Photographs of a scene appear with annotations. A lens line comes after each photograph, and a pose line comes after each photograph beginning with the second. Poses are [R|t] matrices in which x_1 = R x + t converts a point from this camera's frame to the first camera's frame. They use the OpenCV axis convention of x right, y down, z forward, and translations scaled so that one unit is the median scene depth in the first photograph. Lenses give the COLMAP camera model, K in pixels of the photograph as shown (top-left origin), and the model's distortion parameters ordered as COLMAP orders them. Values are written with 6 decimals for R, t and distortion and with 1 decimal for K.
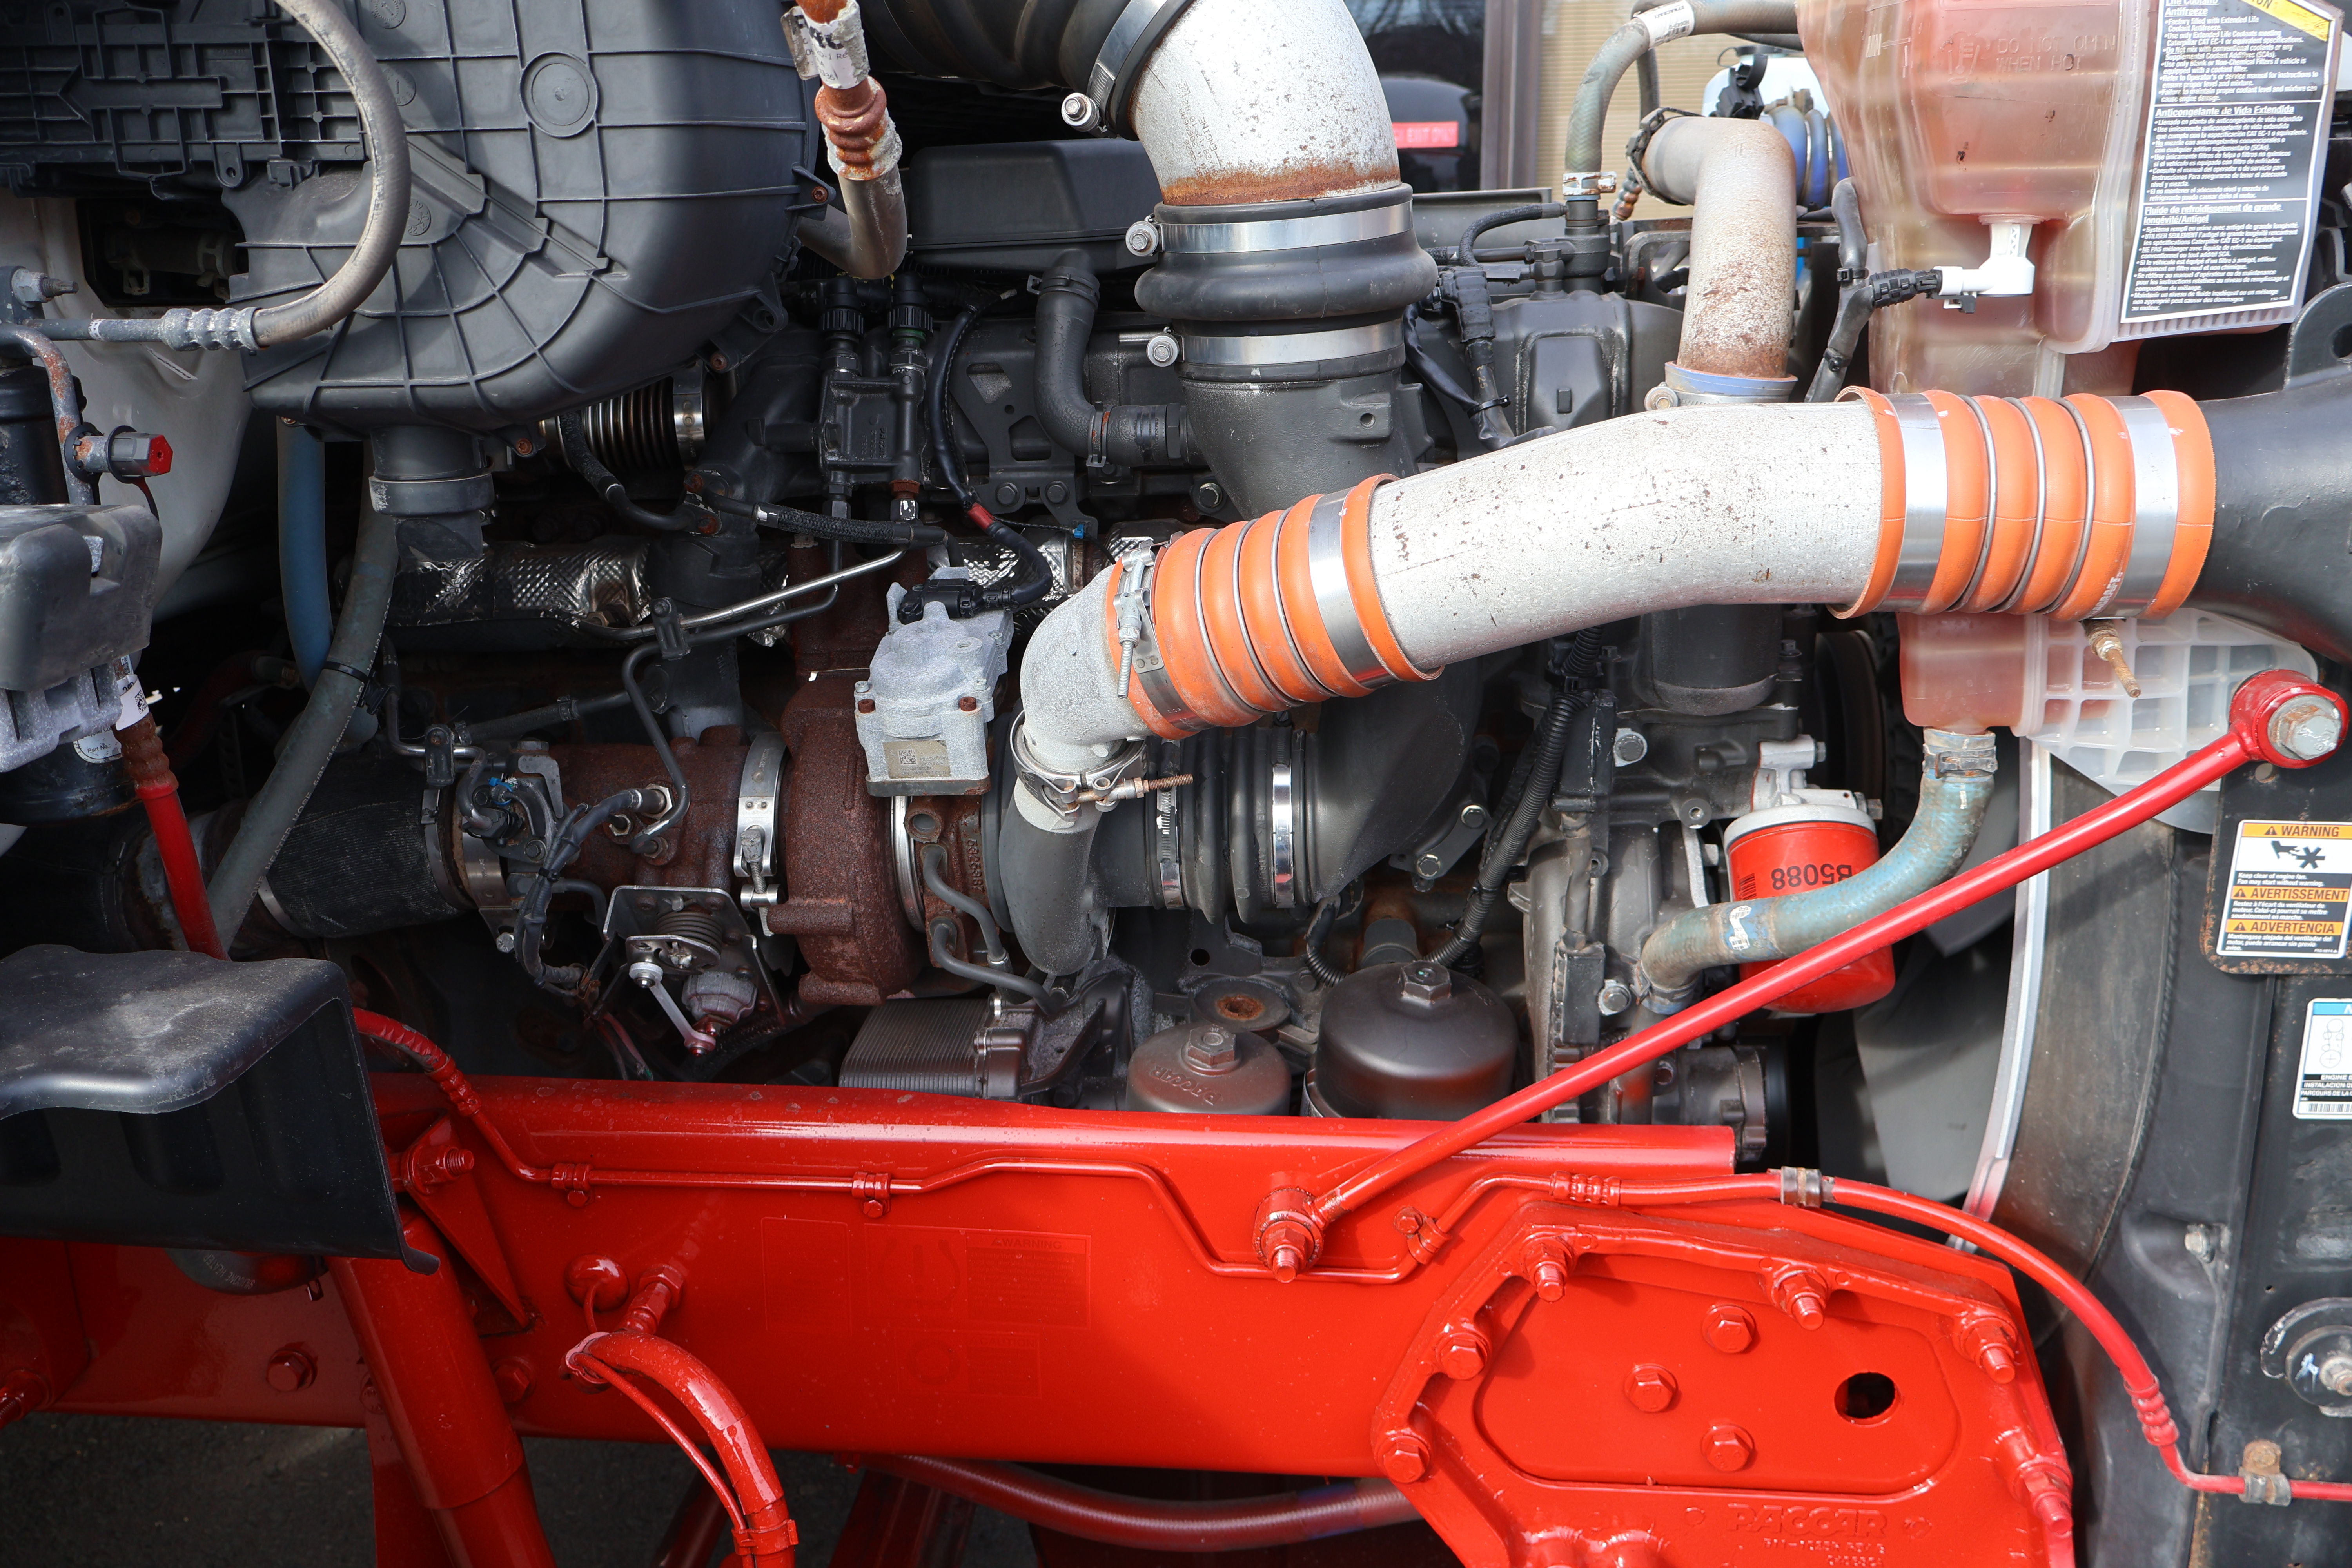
lens RADIAL K [[1930.6, 0, 1181.1], [0, 1930.6, 787.9], [0, 0, 1]] dist [-0.006422, 0.015473]
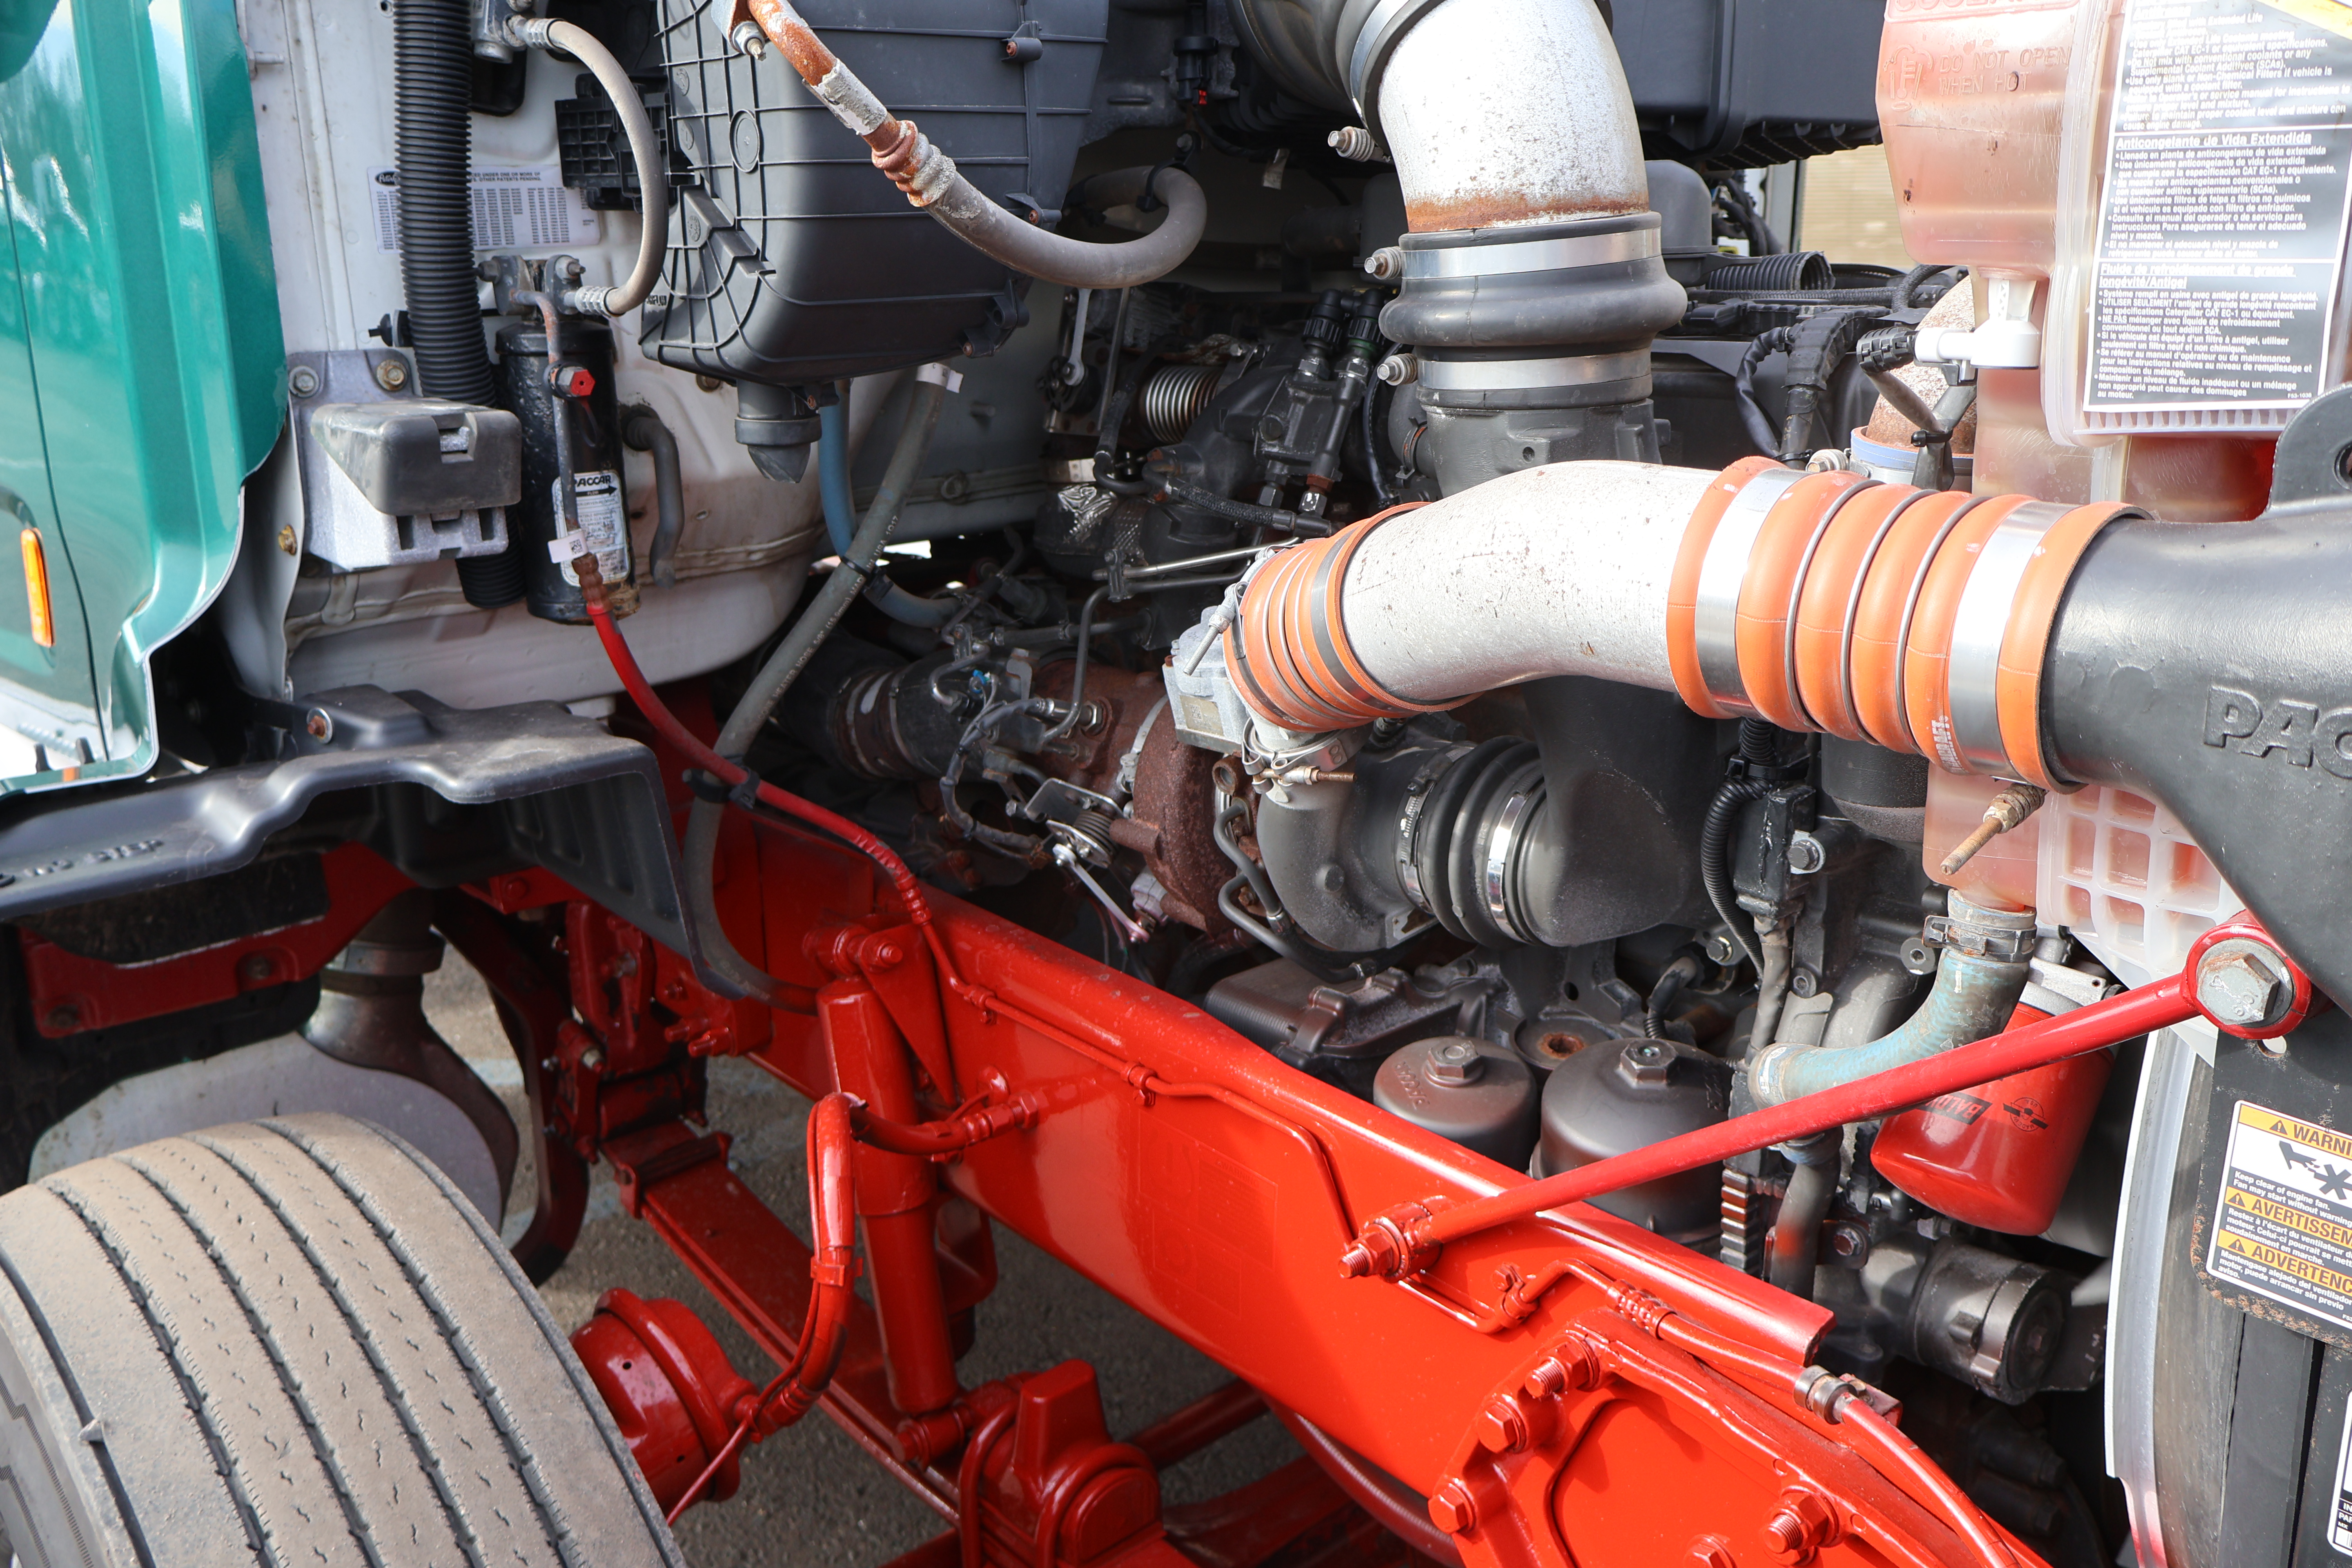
lens RADIAL K [[1930.6, 0, 1178.8], [0, 1930.6, 798.0], [0, 0, 1]] dist [-0.006422, 0.015473]
pose [[0.724327, 0.215330, -0.654968, 0.619537], [-0.213983, 0.973276, 0.083335, -0.060772], [0.655409, 0.079790, 0.751047, 0.149749]]
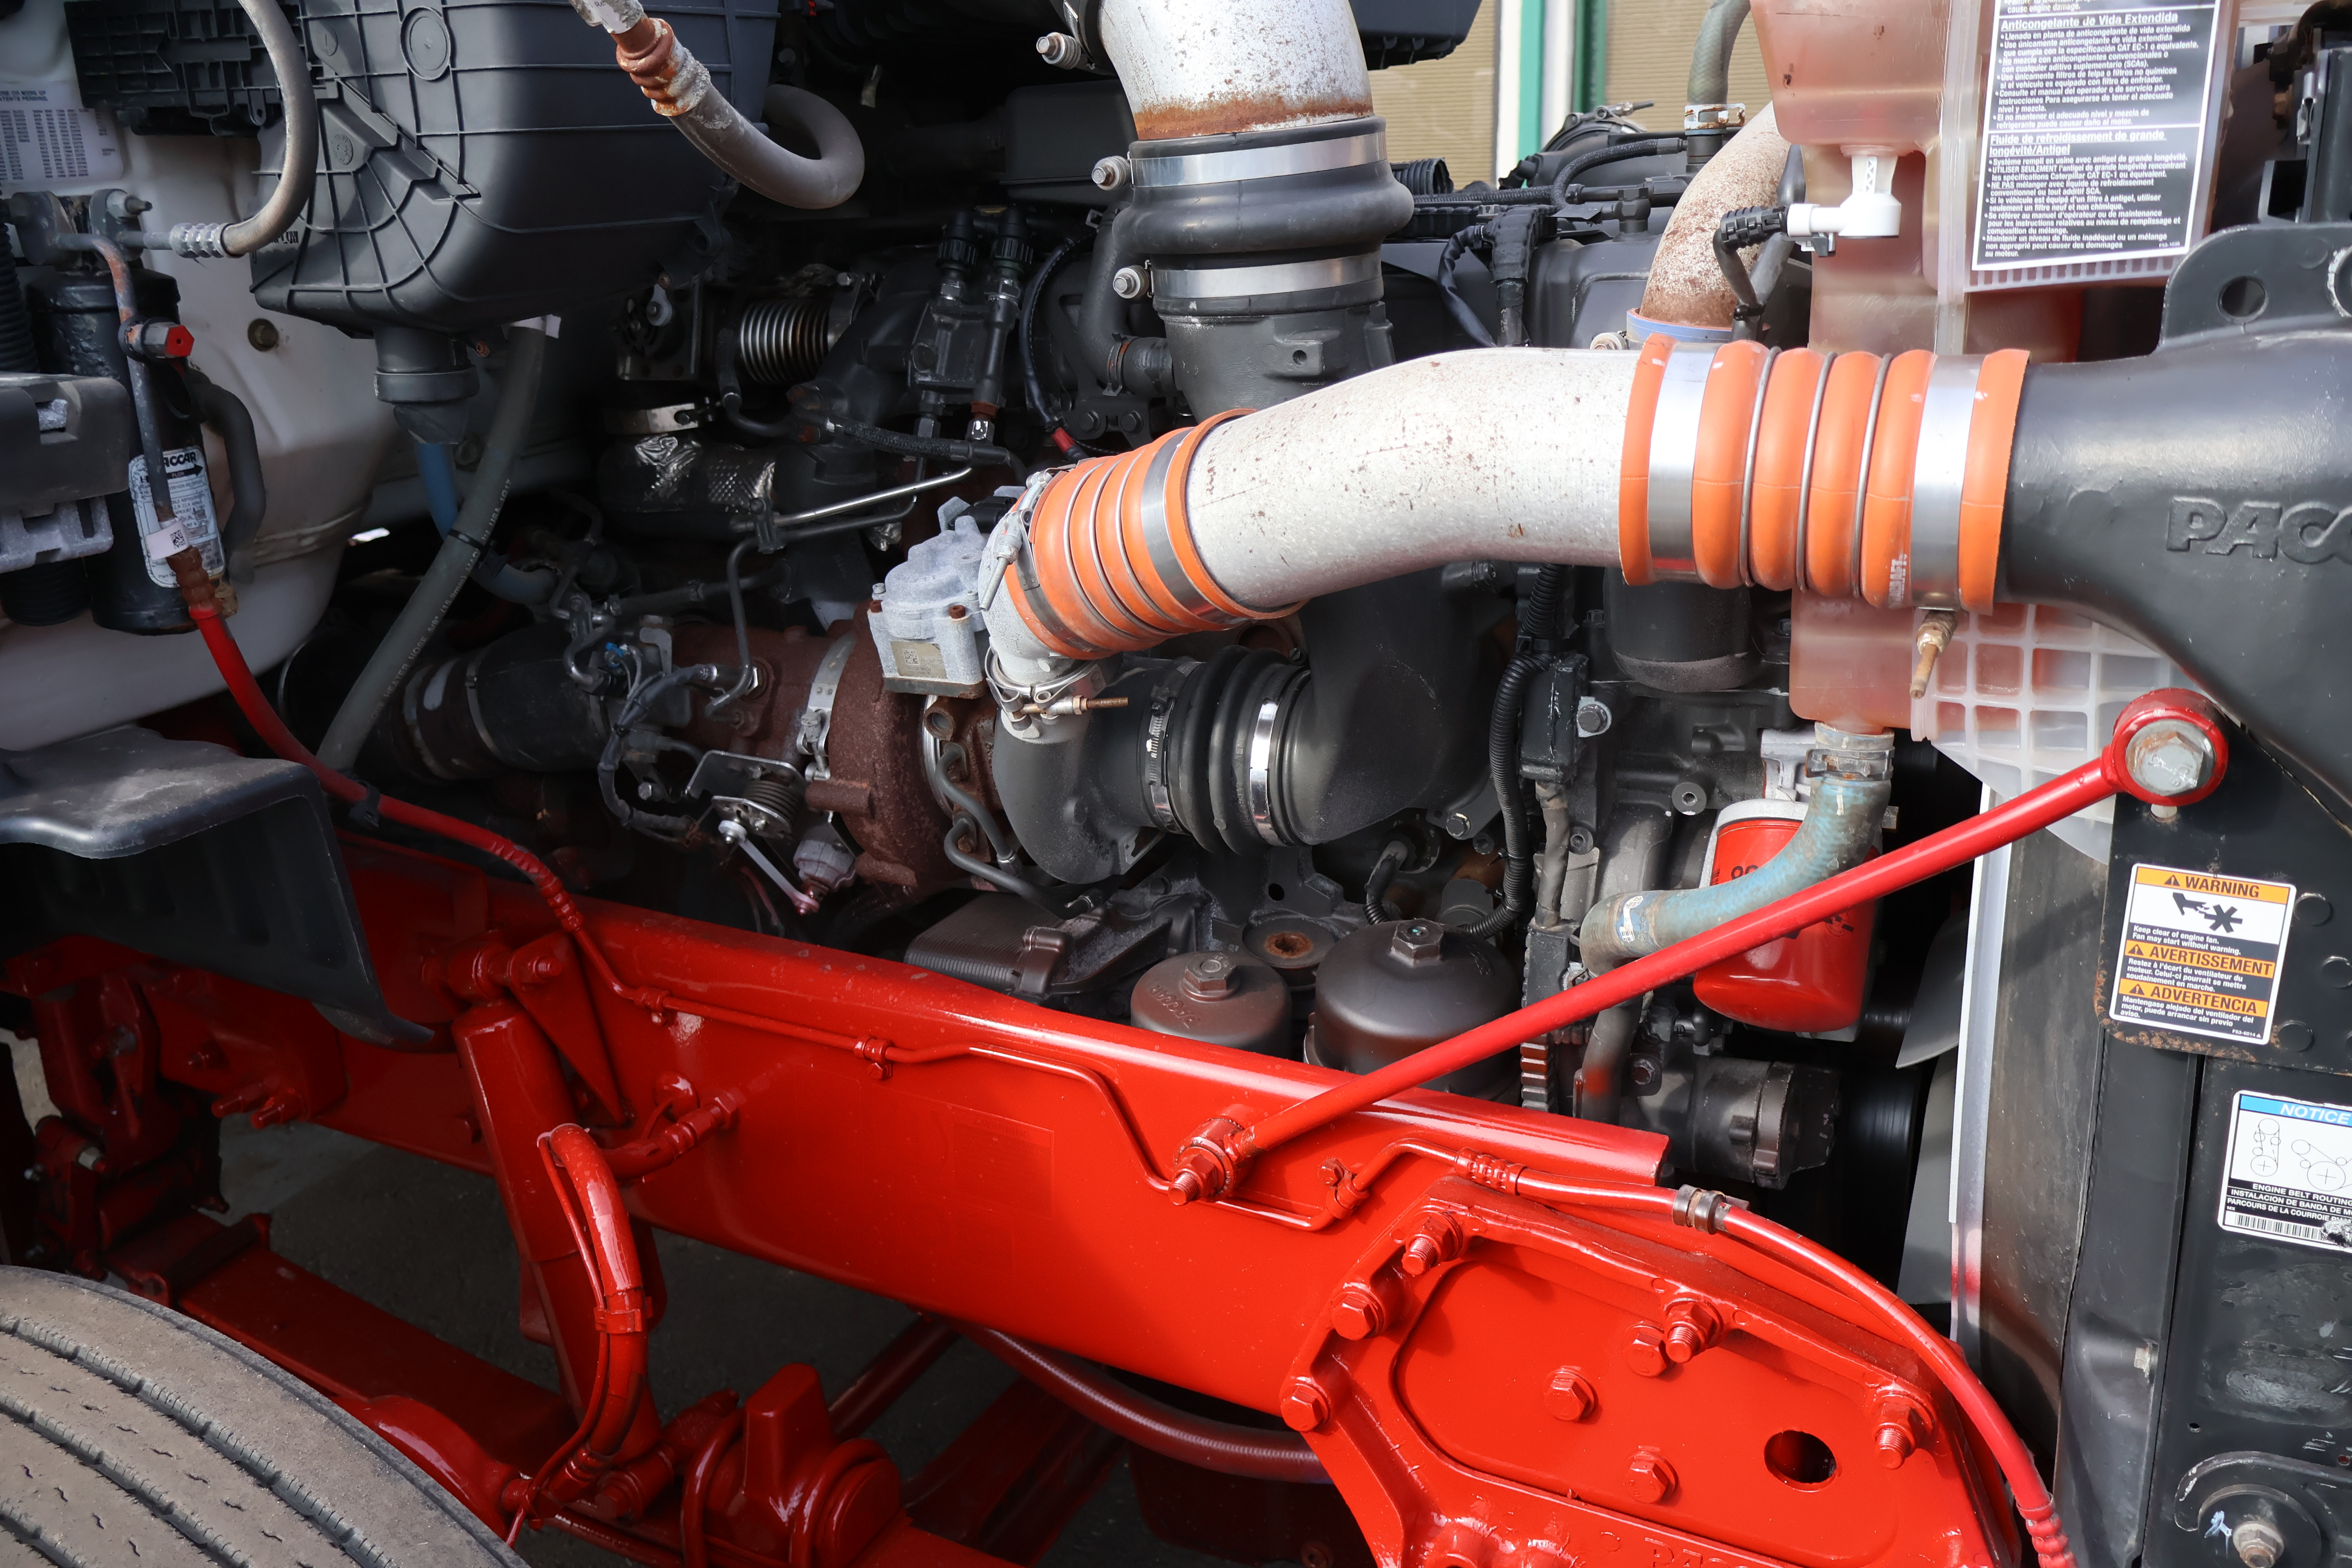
lens RADIAL K [[1930.6, 0, 1168.9], [0, 1930.6, 776.8], [0, 0, 1]] dist [-0.006422, 0.015473]
pose [[0.926943, 0.114221, -0.357392, 0.394254], [-0.107113, 0.993454, 0.039694, -0.008029], [0.359587, 0.001487, 0.933110, 0.047411]]
